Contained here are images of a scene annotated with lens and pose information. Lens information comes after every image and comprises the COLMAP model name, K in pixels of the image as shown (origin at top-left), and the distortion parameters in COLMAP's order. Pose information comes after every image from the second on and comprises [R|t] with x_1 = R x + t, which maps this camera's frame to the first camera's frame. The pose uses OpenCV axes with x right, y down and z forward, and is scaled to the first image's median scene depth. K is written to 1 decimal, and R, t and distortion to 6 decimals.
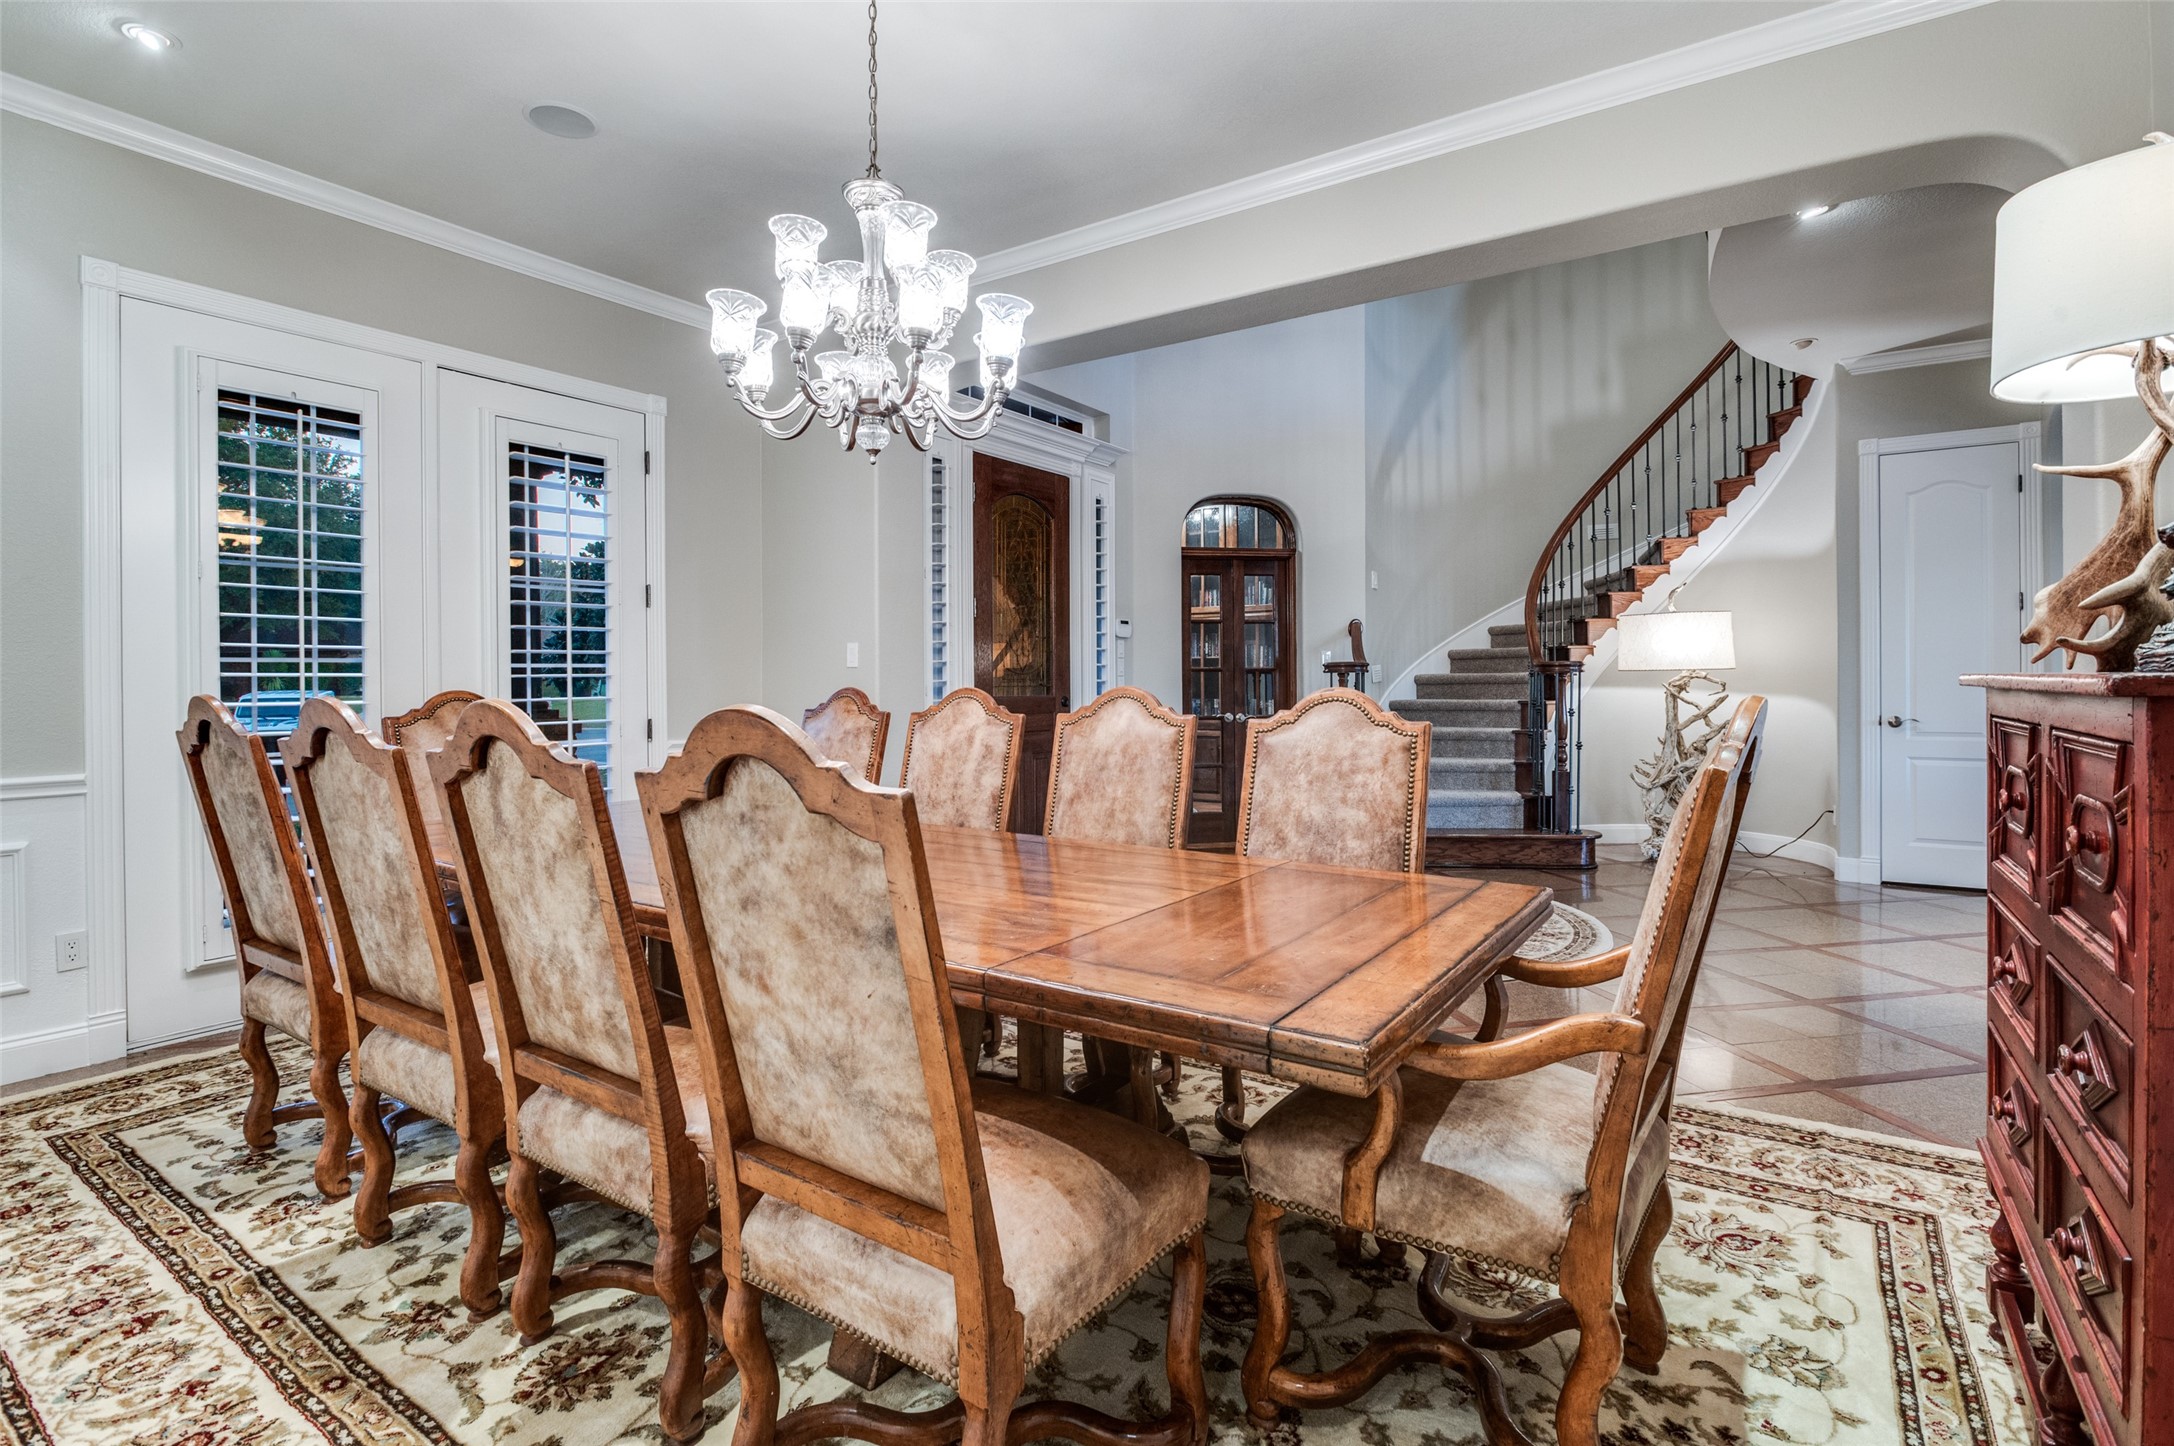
lens RADIAL K [[1056.2, 0, 1088.0], [0, 1056.2, 697.8], [0, 0, 1]] dist [-0.011676, -0.001064]
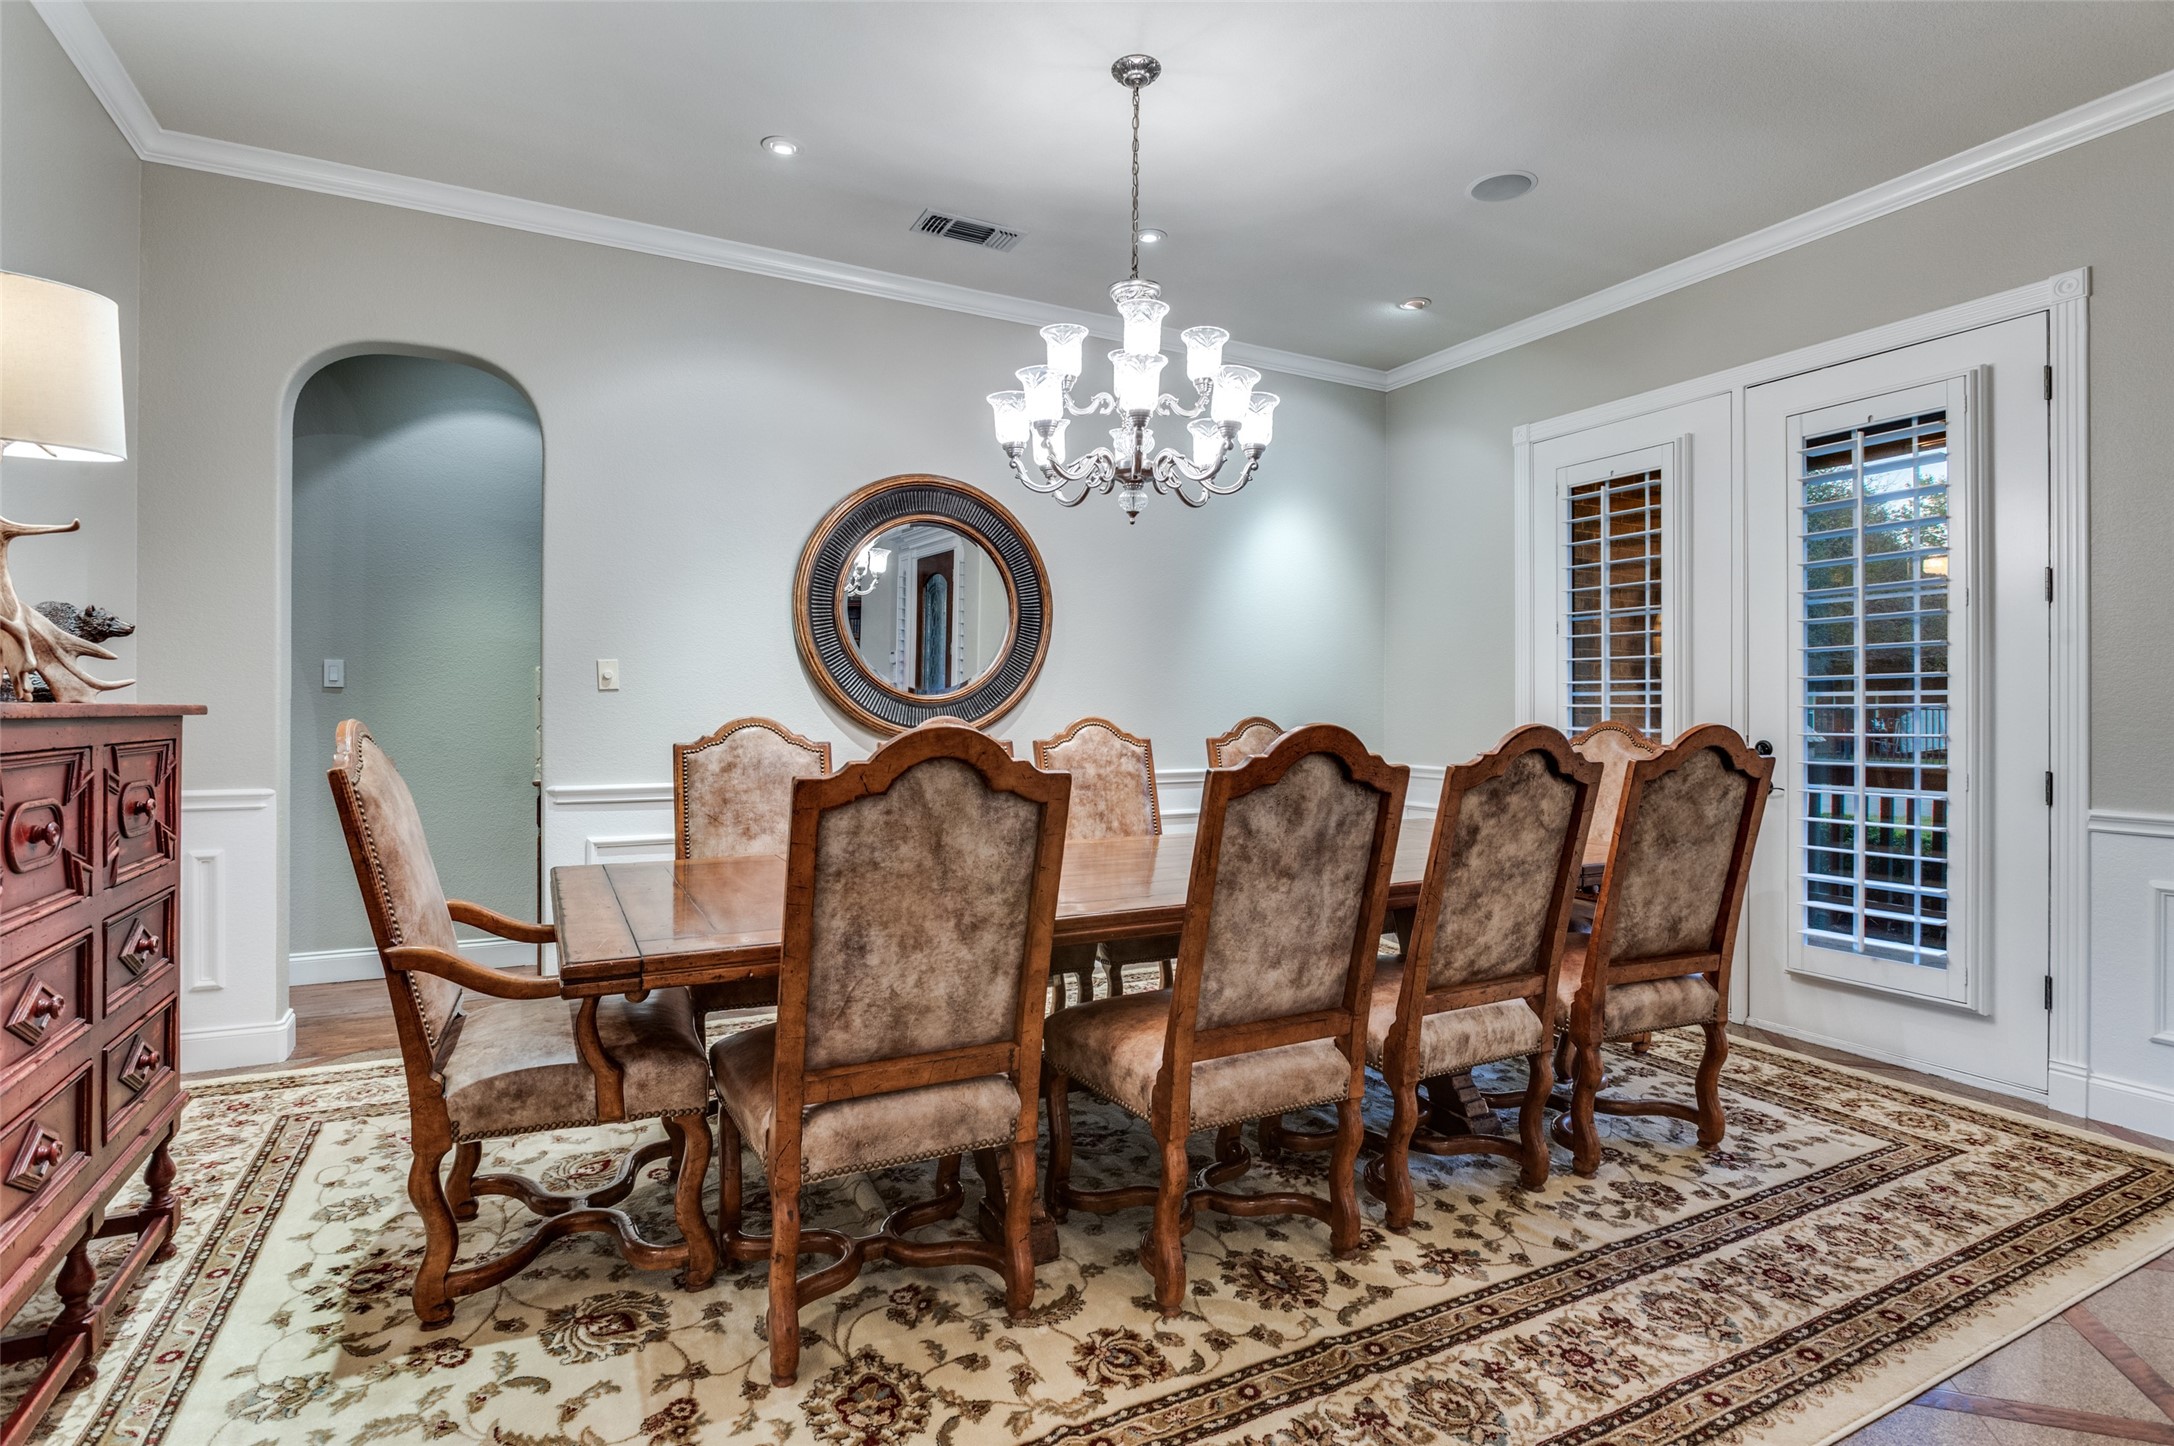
lens RADIAL K [[1056.2, 0, 1088.0], [0, 1056.2, 697.8], [0, 0, 1]] dist [-0.011676, -0.001064]
pose [[-0.468058, -0.011298, -0.883625, 0.582780], [-0.020030, 0.999797, -0.002173, -0.016382], [0.883471, 0.016682, -0.468189, 1.035216]]
